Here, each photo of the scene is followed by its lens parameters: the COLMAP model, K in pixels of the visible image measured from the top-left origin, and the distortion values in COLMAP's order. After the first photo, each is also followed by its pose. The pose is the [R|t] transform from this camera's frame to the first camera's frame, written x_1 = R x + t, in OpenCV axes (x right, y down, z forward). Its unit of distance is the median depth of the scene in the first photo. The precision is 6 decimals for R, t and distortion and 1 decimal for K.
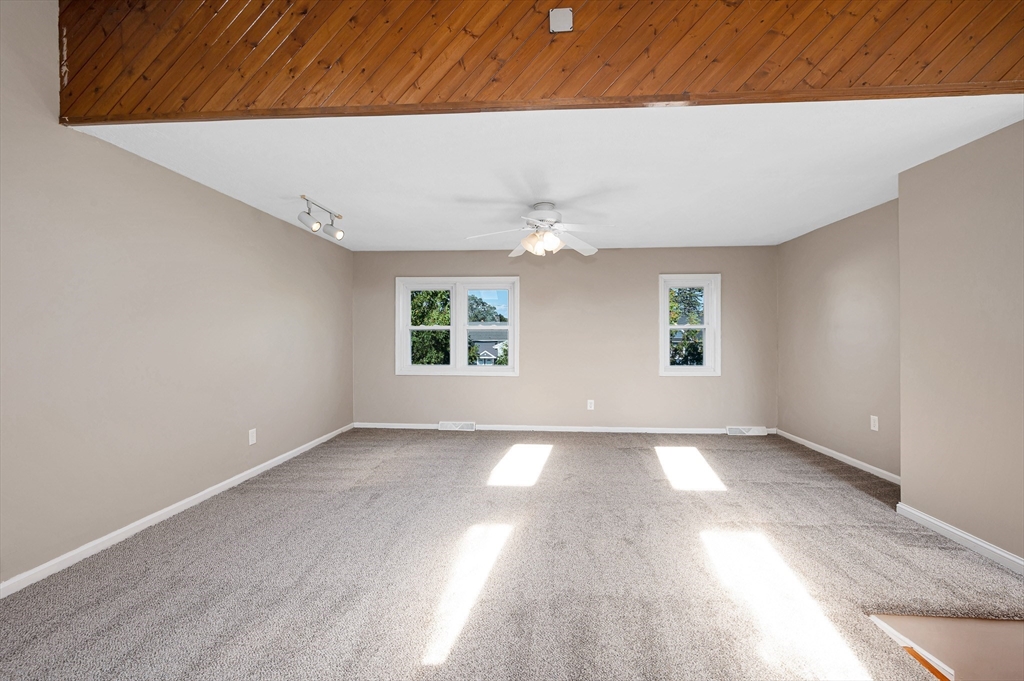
lens RADIAL K [[436.3, 0, 504.4], [0, 436.3, 339.0], [0, 0, 1]] dist [-0.001655, -0.000793]
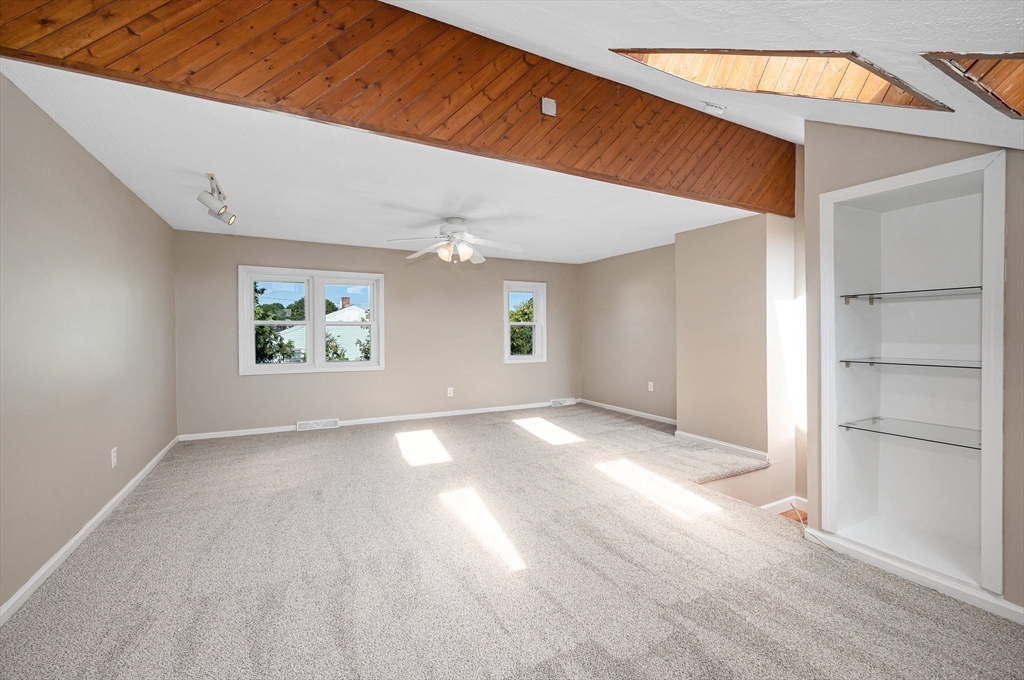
lens RADIAL K [[436.3, 0, 511.6], [0, 436.3, 334.2], [0, 0, 1]] dist [-0.001655, -0.000793]
pose [[0.851589, -0.005908, 0.524176, -0.666448], [0.004976, 0.999983, 0.003186, -0.004070], [-0.524186, -0.000105, 0.851604, -0.123820]]
